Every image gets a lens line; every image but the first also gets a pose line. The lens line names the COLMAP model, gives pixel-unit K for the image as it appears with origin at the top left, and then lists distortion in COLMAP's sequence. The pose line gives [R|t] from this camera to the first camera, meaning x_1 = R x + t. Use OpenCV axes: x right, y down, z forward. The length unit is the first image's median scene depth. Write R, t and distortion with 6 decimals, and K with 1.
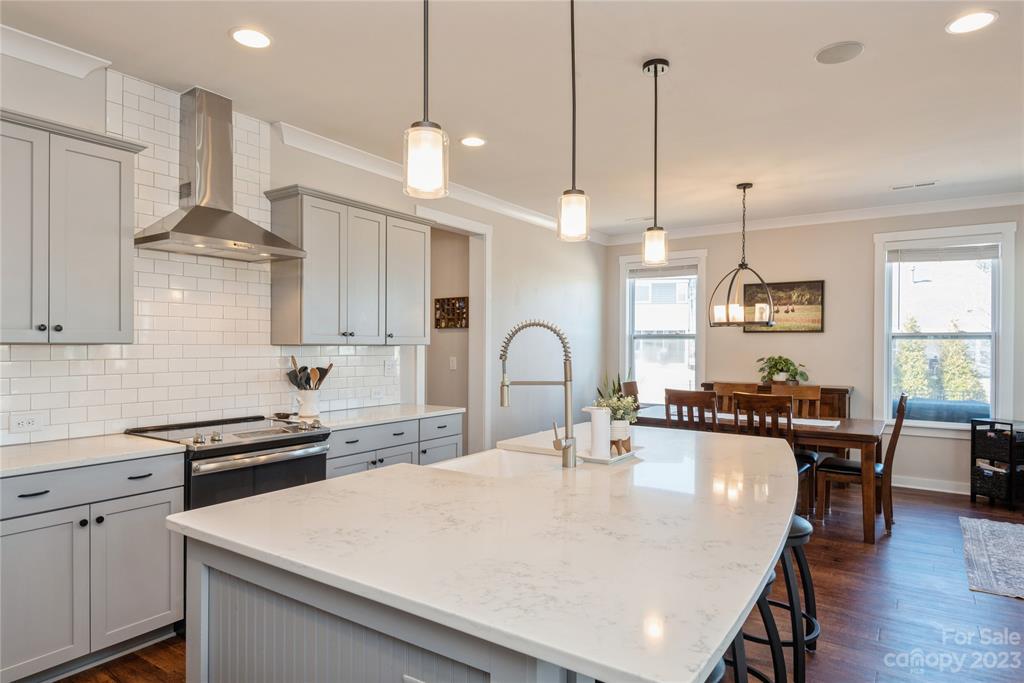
lens RADIAL K [[594.1, 0, 516.4], [0, 594.1, 344.2], [0, 0, 1]] dist [0.037091, -0.041641]
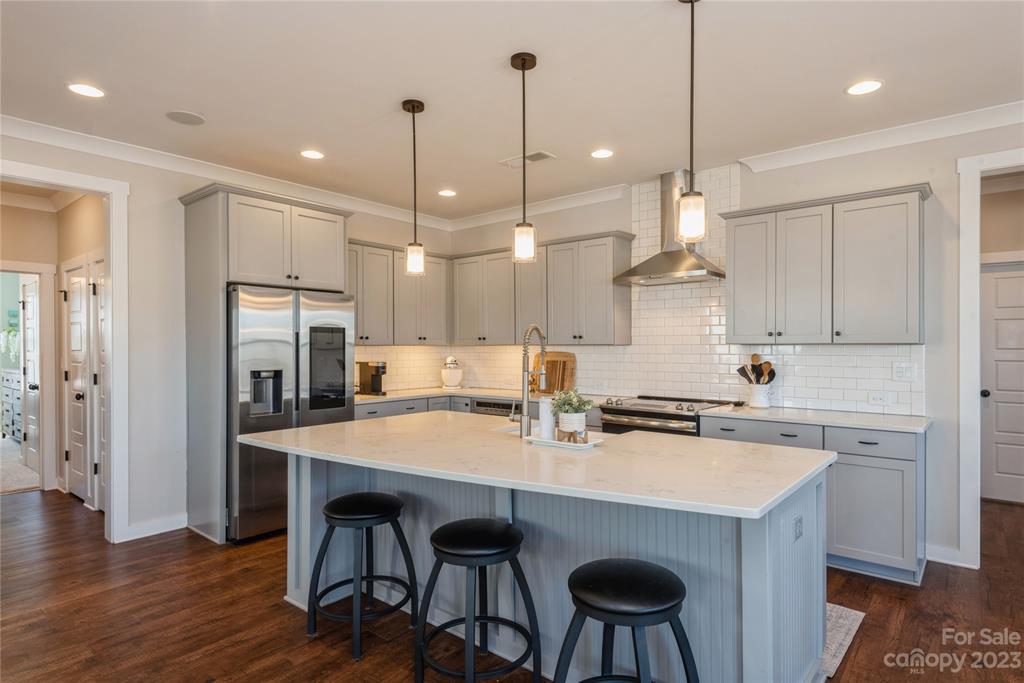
lens RADIAL K [[568.4, 0, 512.8], [0, 568.4, 346.1], [0, 0, 1]] dist [0.022782, -0.002048]
pose [[-0.098710, -0.002984, -0.995112, 0.774992], [0.004501, 0.999984, -0.003445, 0.006135], [0.995106, -0.004819, -0.098695, 0.639119]]
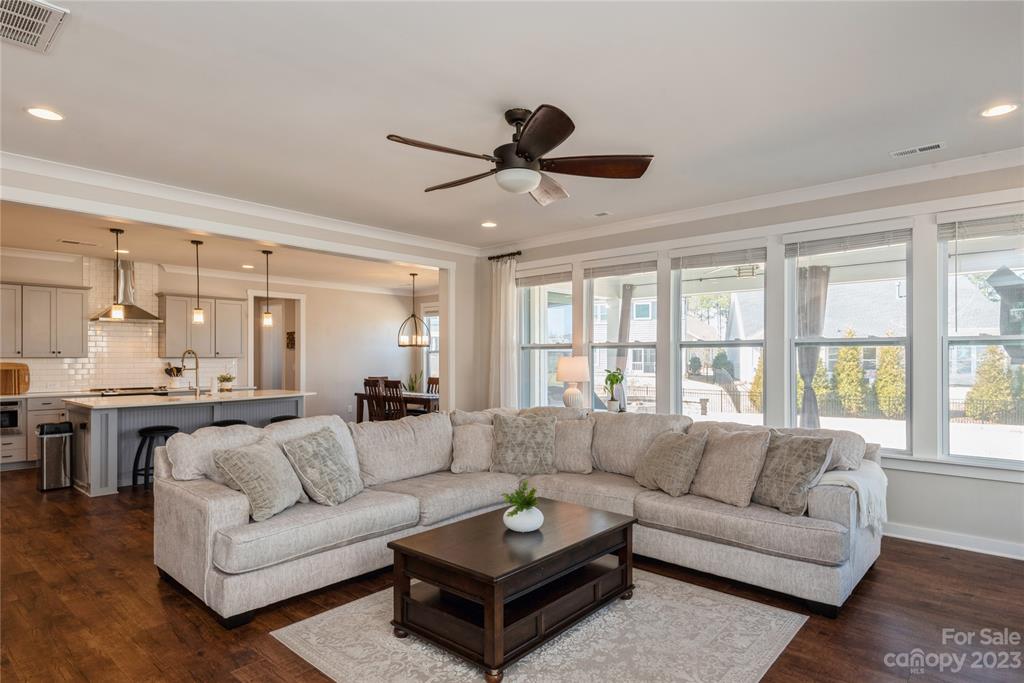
lens RADIAL K [[570.0, 0, 511.9], [0, 570.0, 360.6], [0, 0, 1]] dist [0.013834, -0.001015]
pose [[0.990755, -0.003774, -0.135613, 1.259929], [0.004659, 0.999970, 0.006212, 0.004832], [0.135585, -0.006786, 0.990742, -1.042609]]
